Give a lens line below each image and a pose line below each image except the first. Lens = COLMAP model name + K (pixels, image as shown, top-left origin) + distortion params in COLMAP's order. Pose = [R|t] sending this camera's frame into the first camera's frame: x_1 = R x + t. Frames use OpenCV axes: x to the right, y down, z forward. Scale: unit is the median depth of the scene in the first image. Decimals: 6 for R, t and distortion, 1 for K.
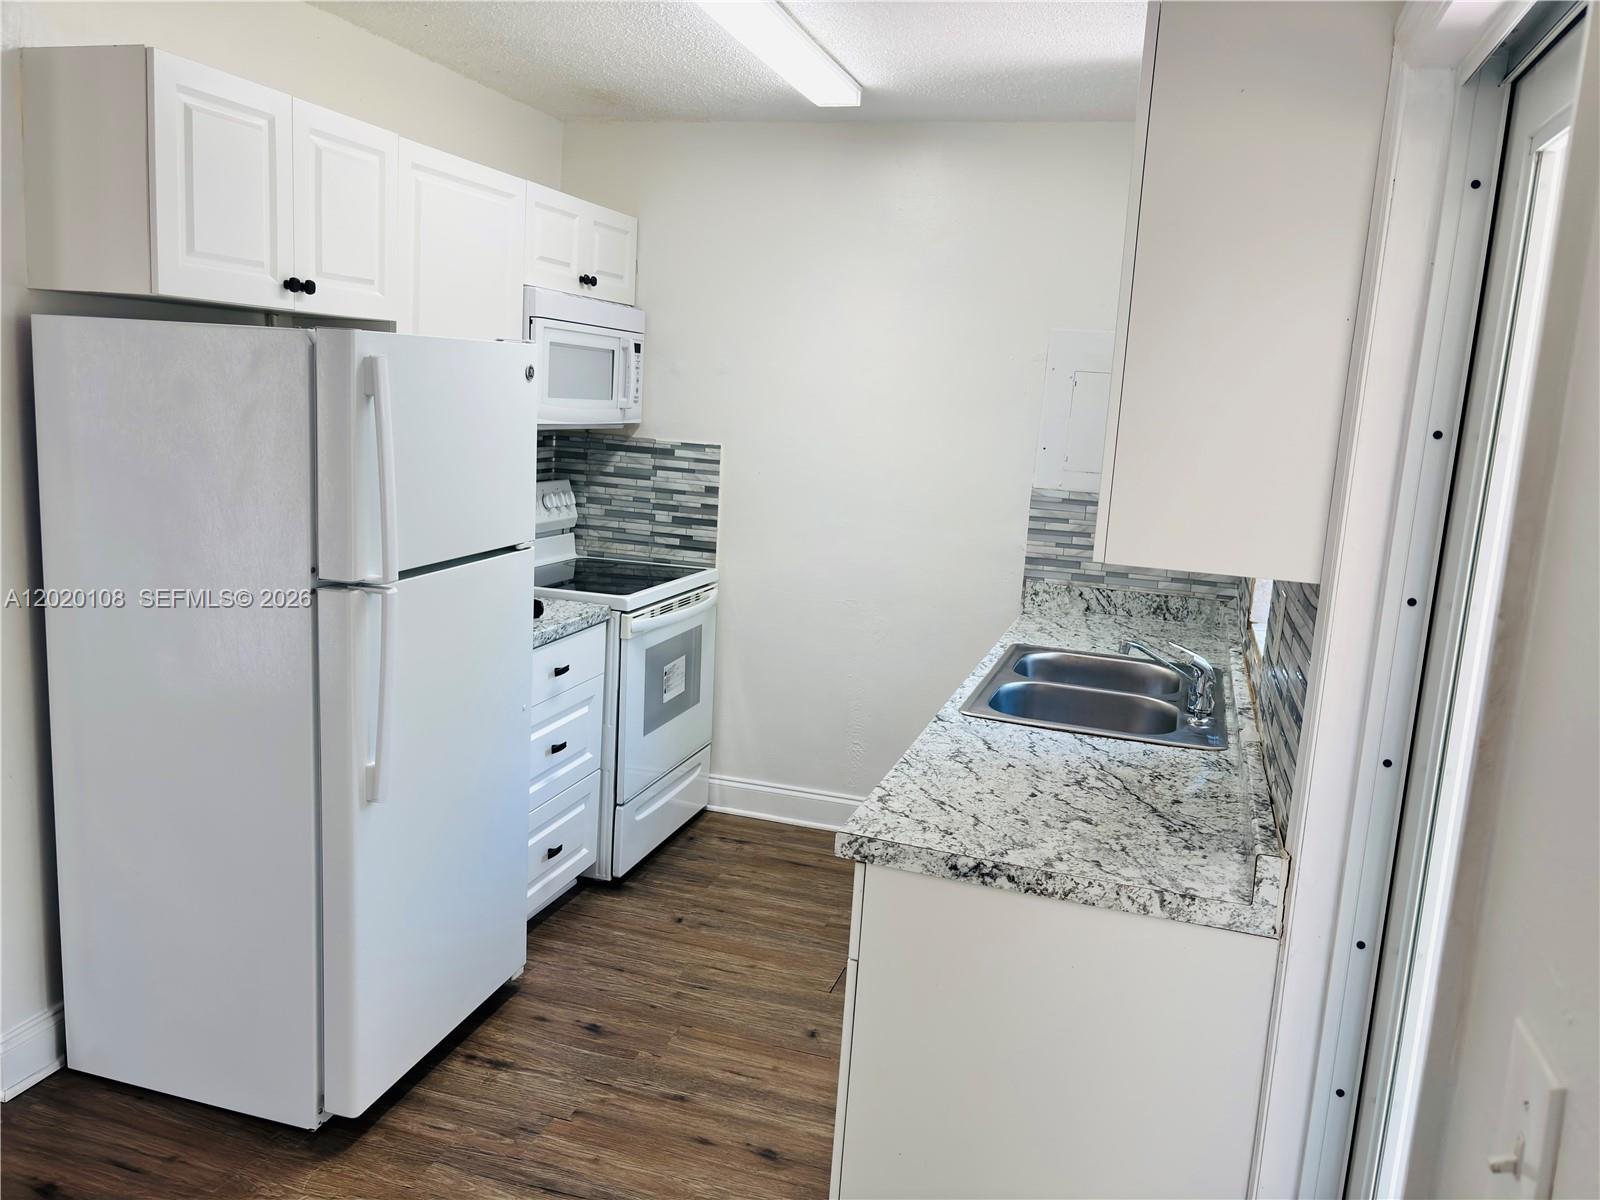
lens RADIAL K [[1202.4, 0, 800.4], [0, 1202.4, 583.1], [0, 0, 1]] dist [0.030657, -0.026141]
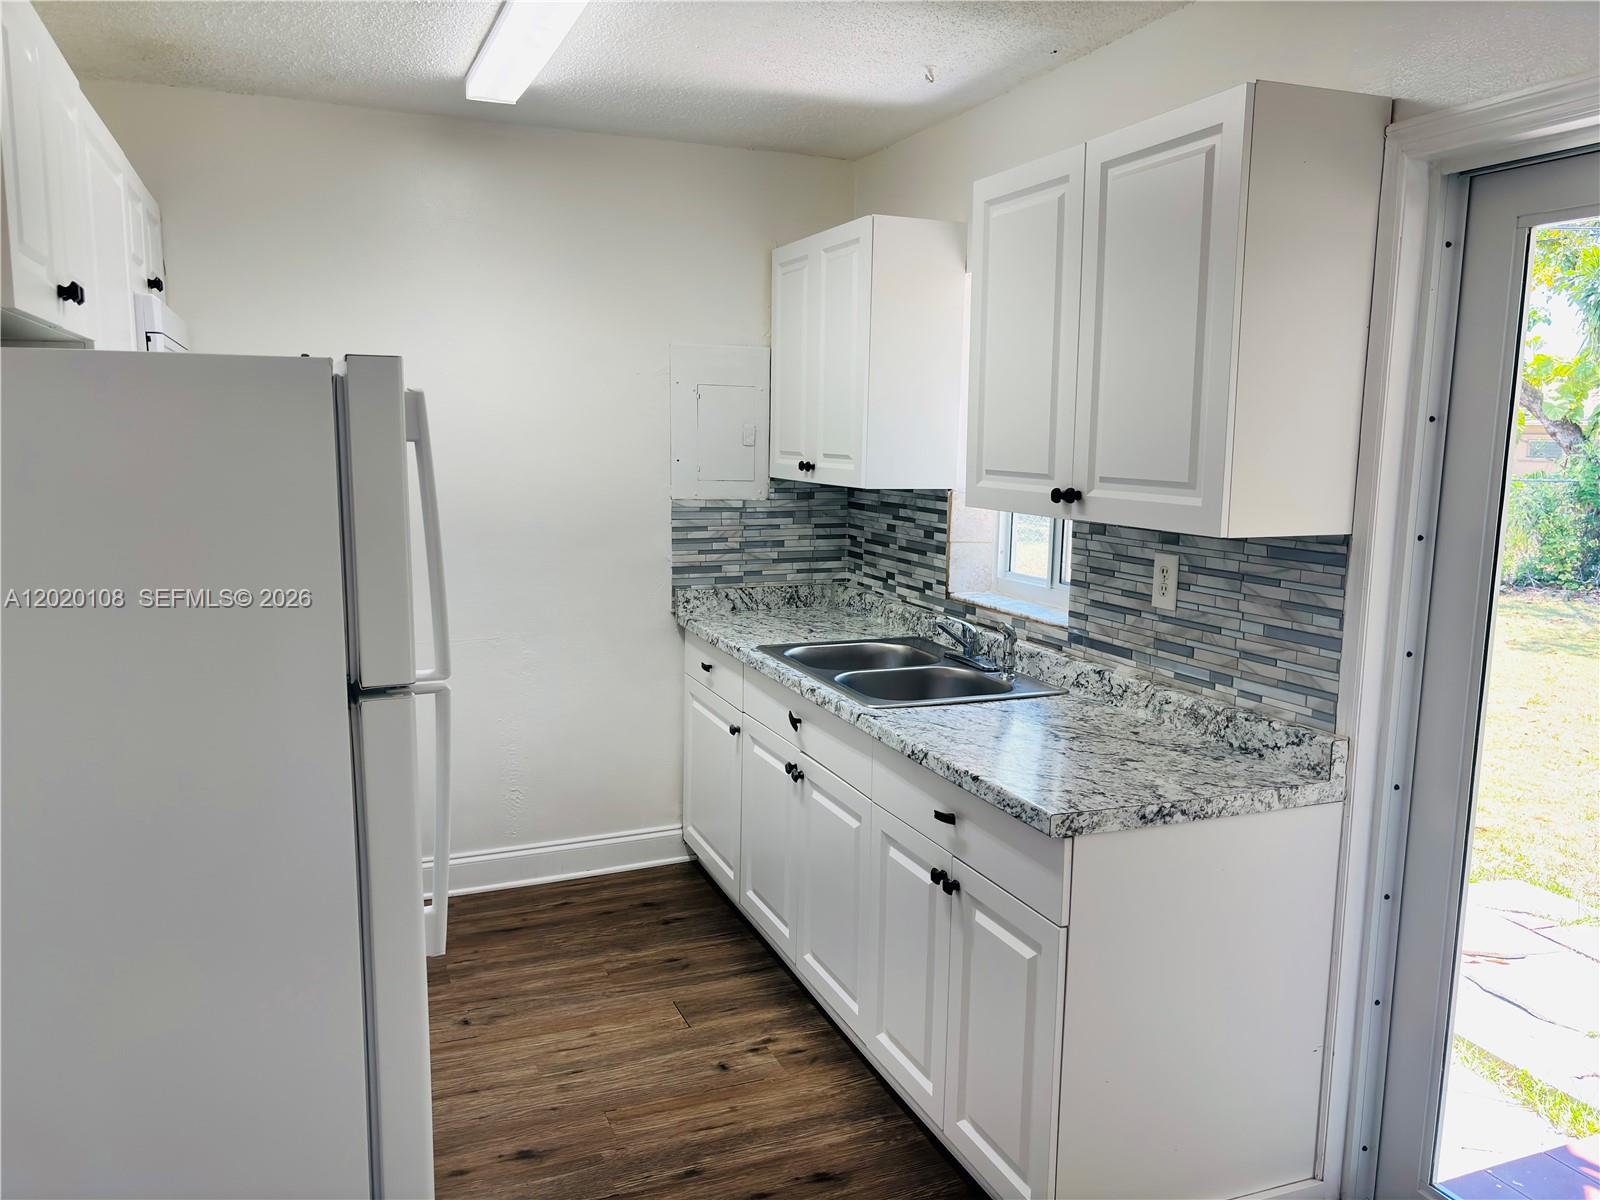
lens RADIAL K [[1202.4, 0, 796.5], [0, 1202.4, 616.0], [0, 0, 1]] dist [0.030657, -0.026141]
pose [[0.771258, -0.149288, 0.618768, -0.544400], [0.137544, 0.988228, 0.066986, -0.051268], [-0.621484, 0.033444, 0.782713, 0.198395]]
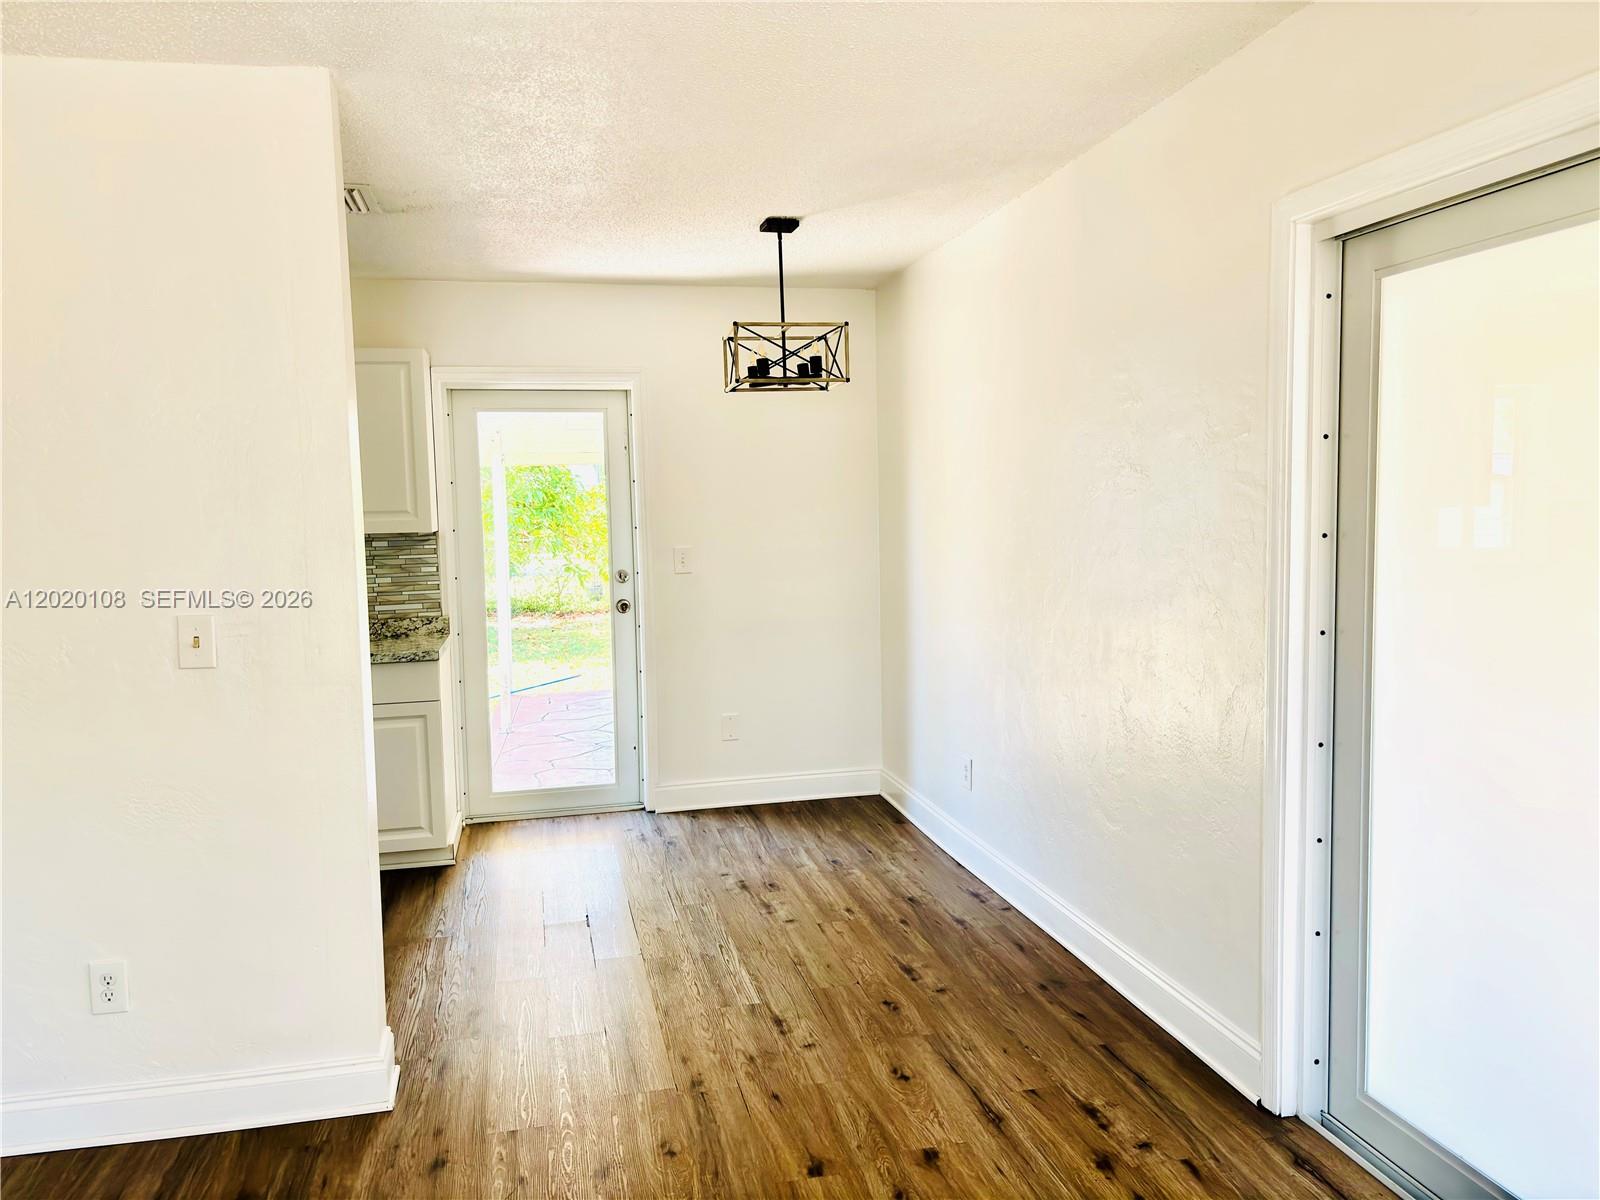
lens RADIAL K [[1202.4, 0, 799.6], [0, 1202.4, 600.1], [0, 0, 1]] dist [0.030657, -0.026141]
pose [[-0.501142, -0.123582, 0.856495, -1.715329], [0.129083, 0.968002, 0.215198, -0.233869], [-0.855683, 0.218404, -0.469154, 1.035105]]
